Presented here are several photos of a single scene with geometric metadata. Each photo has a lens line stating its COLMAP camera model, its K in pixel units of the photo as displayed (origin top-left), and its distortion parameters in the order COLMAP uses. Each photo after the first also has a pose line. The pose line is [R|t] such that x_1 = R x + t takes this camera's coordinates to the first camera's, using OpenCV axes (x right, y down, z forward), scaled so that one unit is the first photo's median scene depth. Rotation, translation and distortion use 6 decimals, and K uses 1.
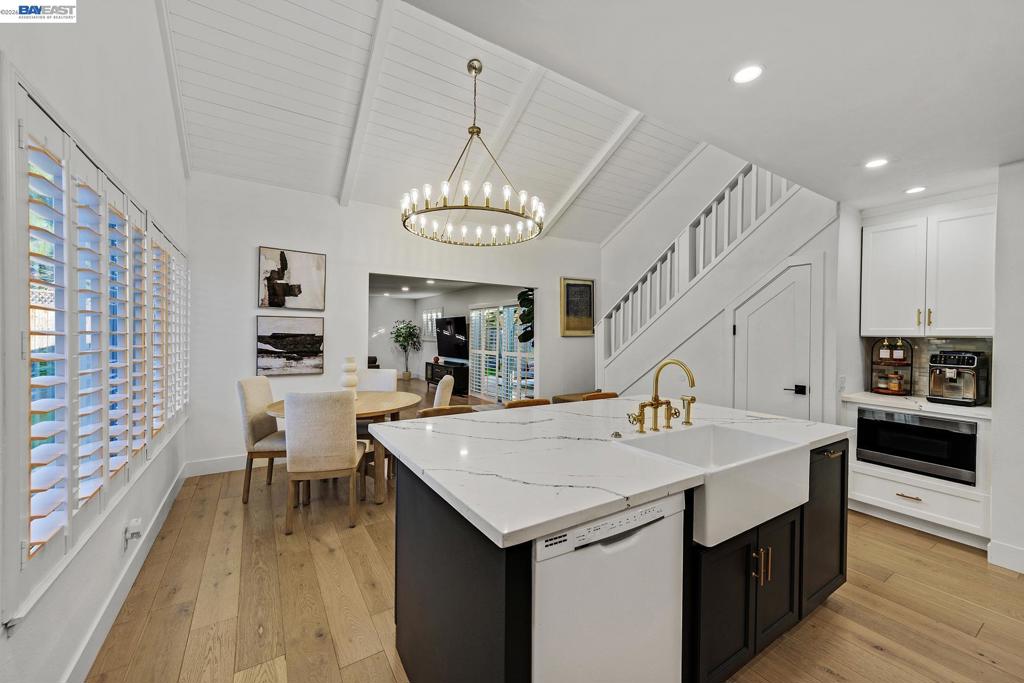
lens RADIAL K [[398.7, 0, 517.0], [0, 398.7, 336.7], [0, 0, 1]] dist [0.001892, 0.000018]
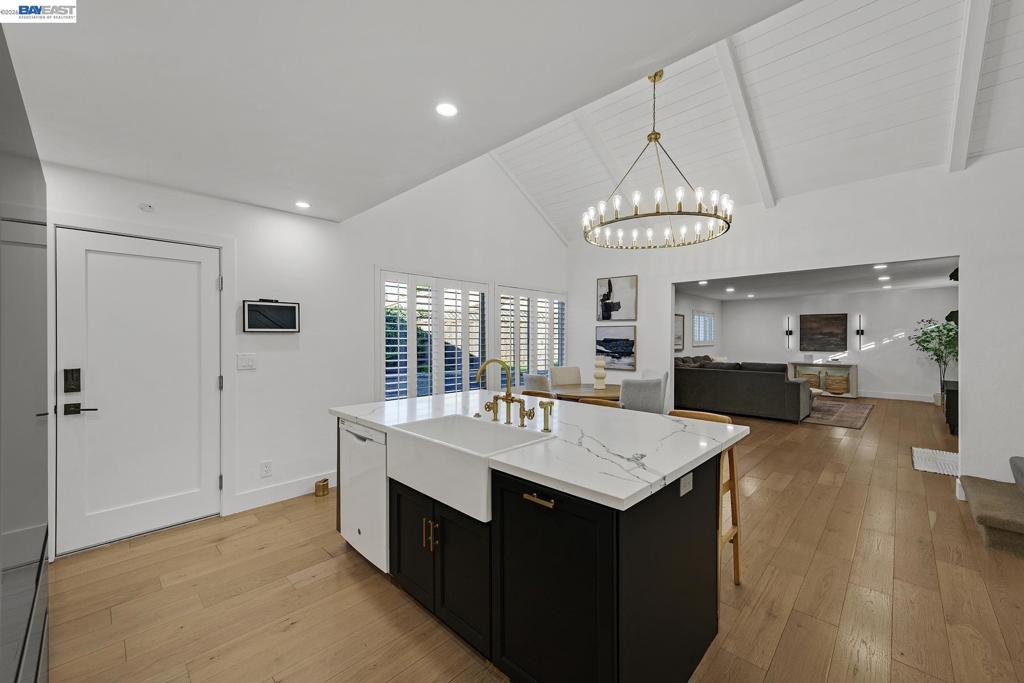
lens RADIAL K [[398.7, 0, 516.1], [0, 398.7, 343.0], [0, 0, 1]] dist [0.001892, 0.000018]
pose [[0.202635, -0.001467, -0.979253, 0.697678], [-0.002571, 0.999995, -0.002030, 0.010758], [0.979251, 0.002929, 0.202630, 0.403485]]
